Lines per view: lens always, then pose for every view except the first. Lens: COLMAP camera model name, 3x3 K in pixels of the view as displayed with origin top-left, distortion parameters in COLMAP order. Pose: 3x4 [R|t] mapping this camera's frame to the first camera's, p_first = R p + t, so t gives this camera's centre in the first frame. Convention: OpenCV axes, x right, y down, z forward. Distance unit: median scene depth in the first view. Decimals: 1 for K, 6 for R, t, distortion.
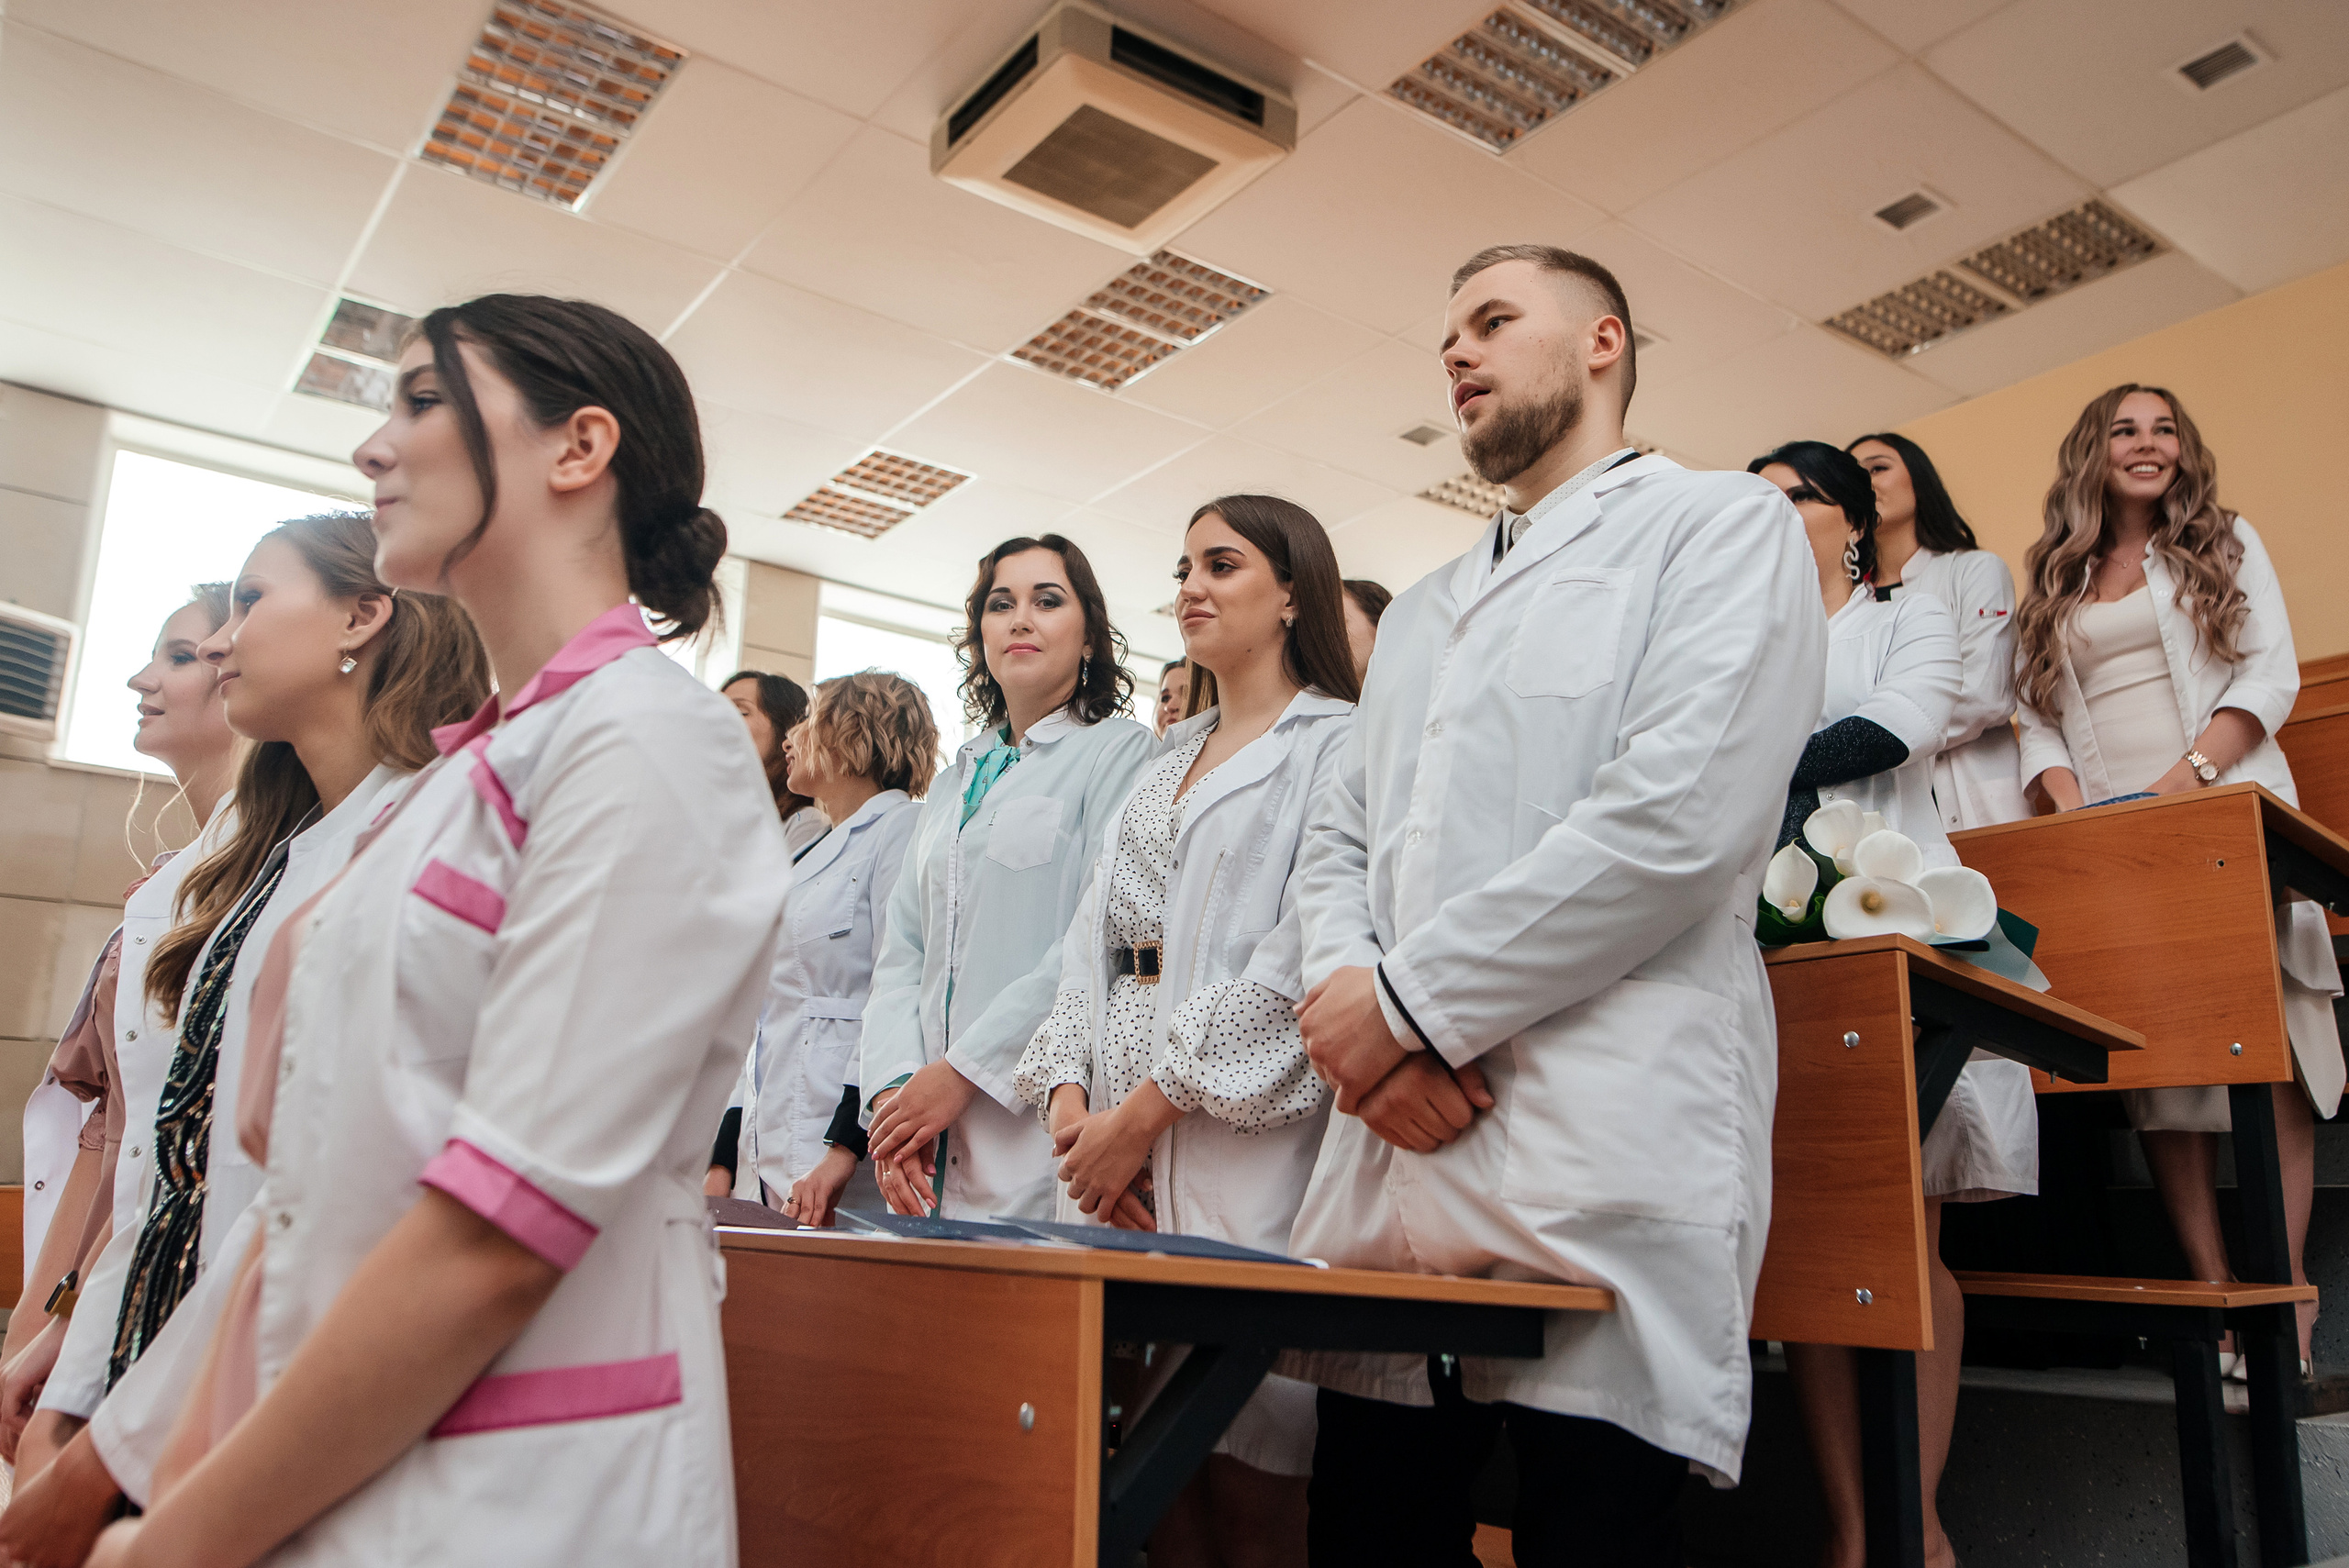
lens RADIAL K [[1795.4, 0, 1230.2], [0, 1795.4, 795.0], [0, 0, 1]] dist [-0.064247, 0.049110]
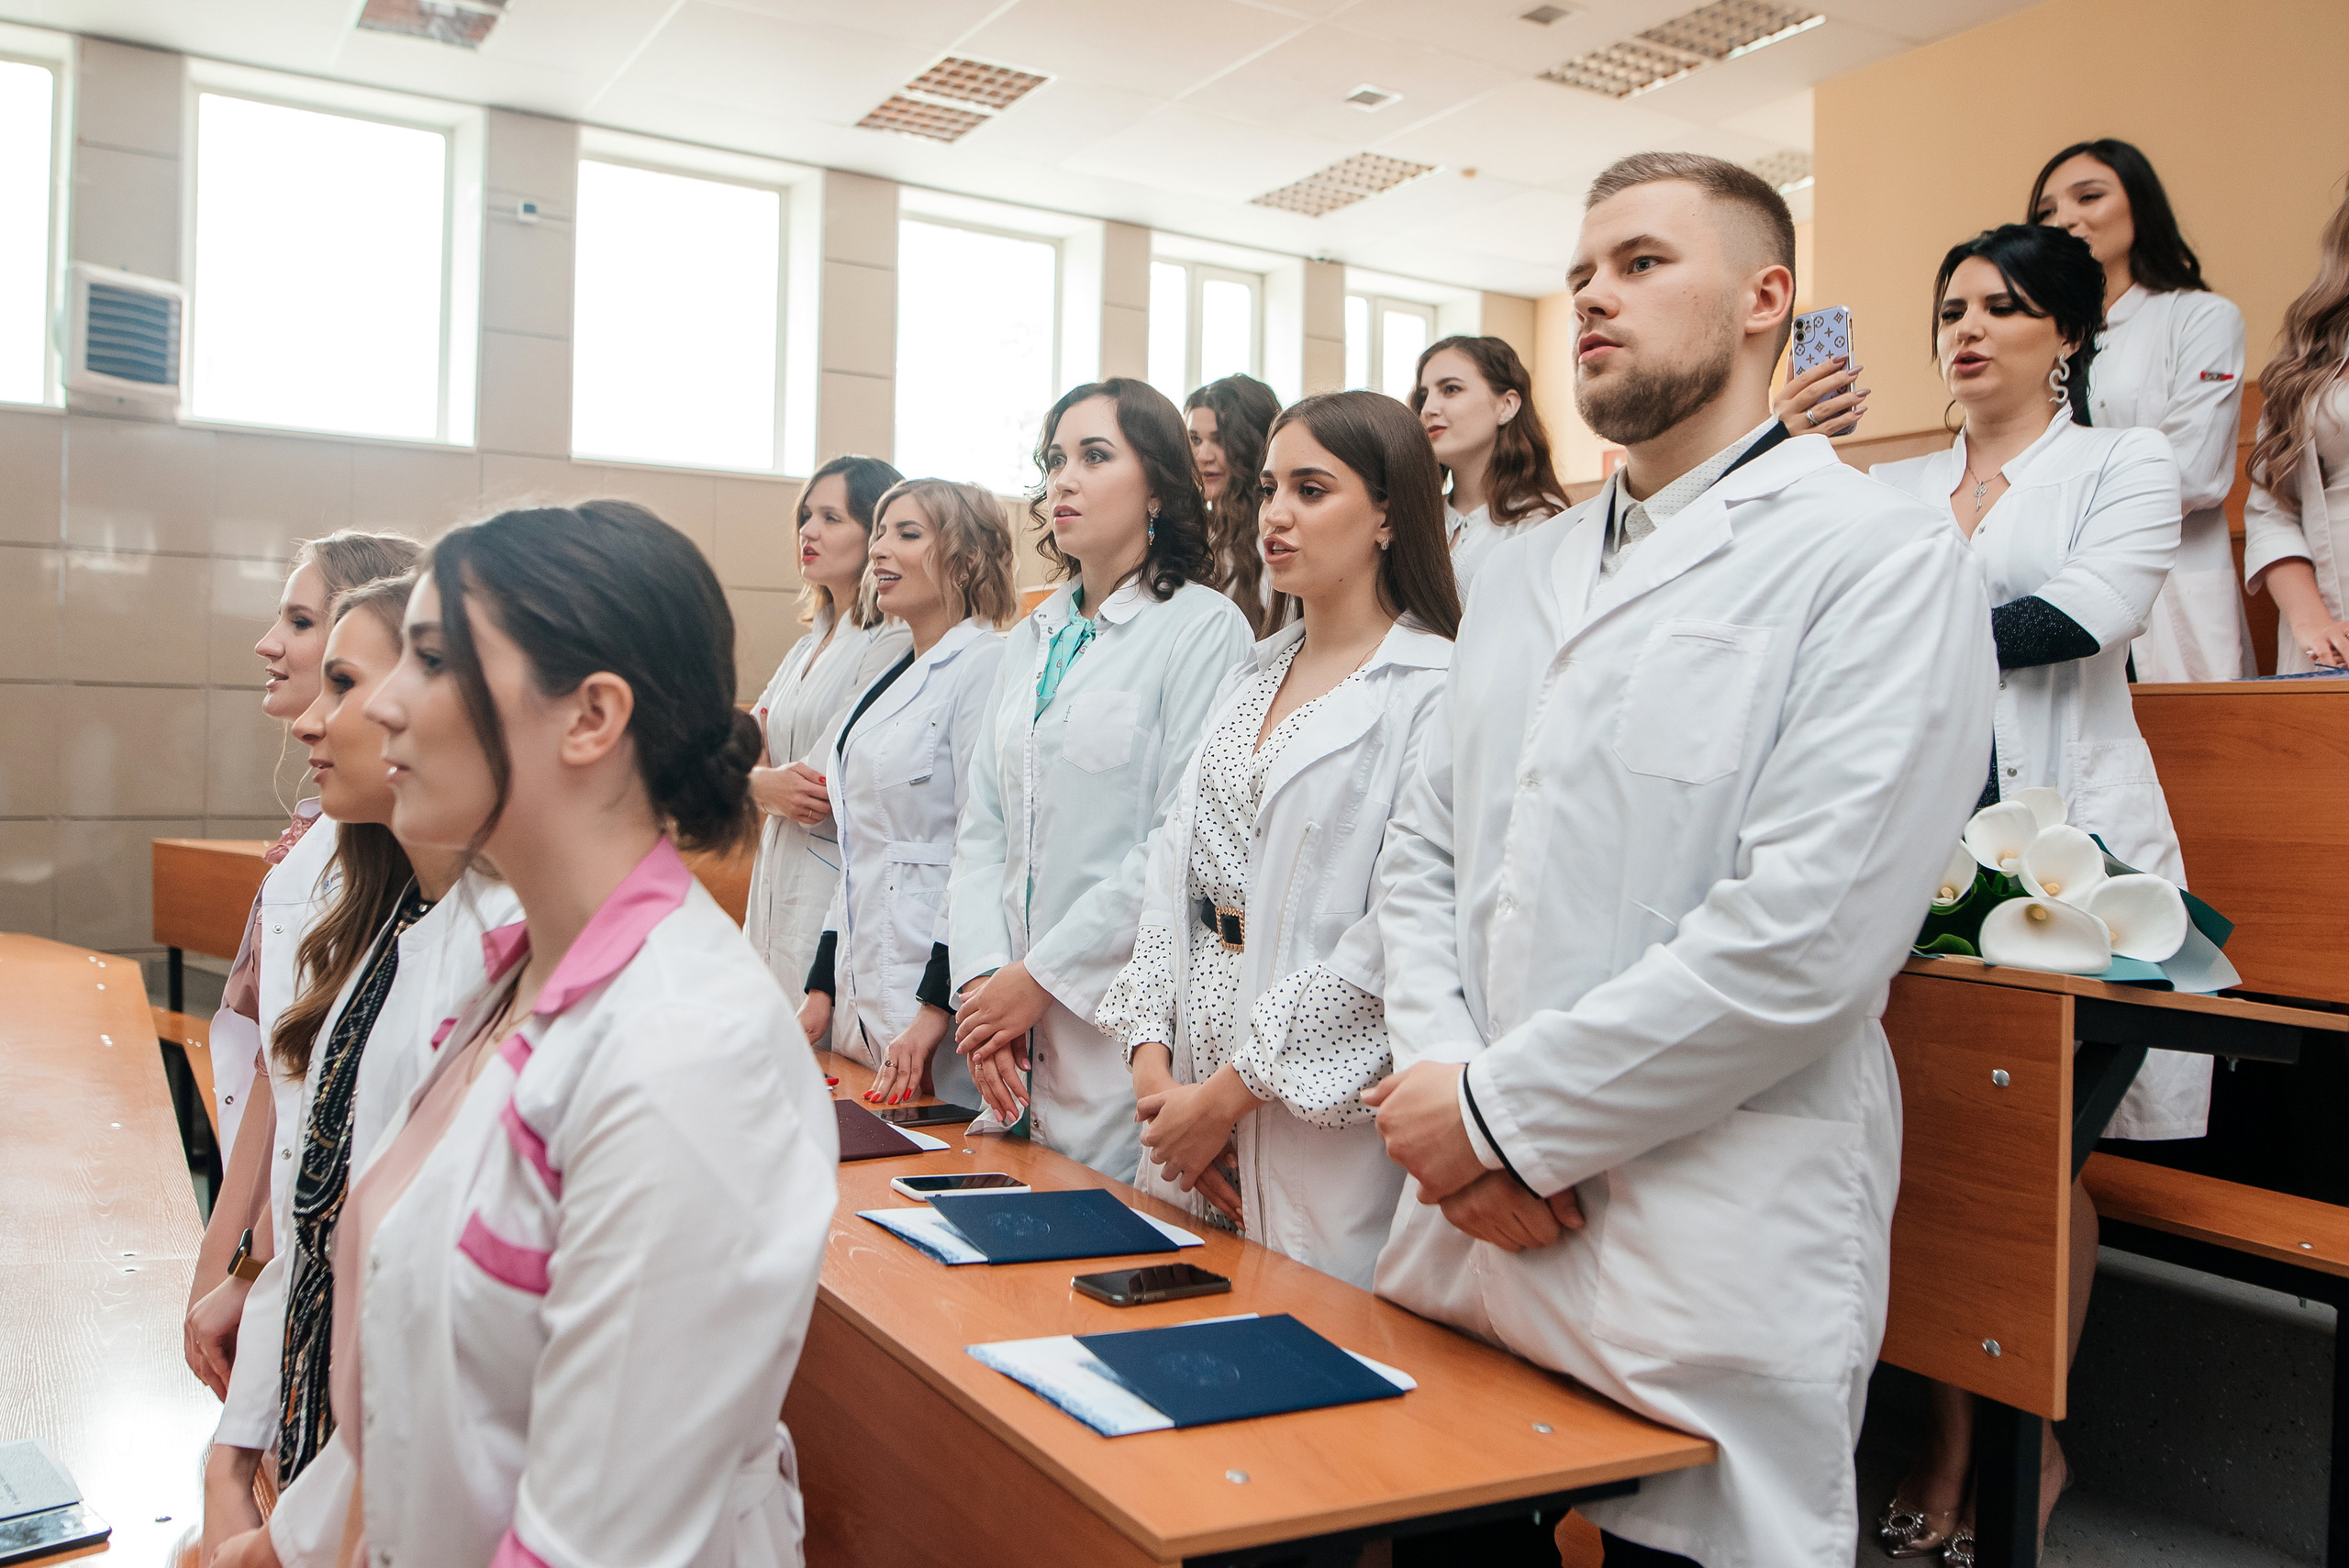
lens RADIAL K [[1830.5, 0, 1054.0], [0, 1830.5, 780.3], [0, 0, 1]] dist [-0.041043, 0.007053]
pose [[0.987504, -0.009874, -0.157283, 0.017714], [0.044386, 0.975058, 0.217466, -0.217144], [0.151213, -0.221730, 0.963312, 0.065875]]
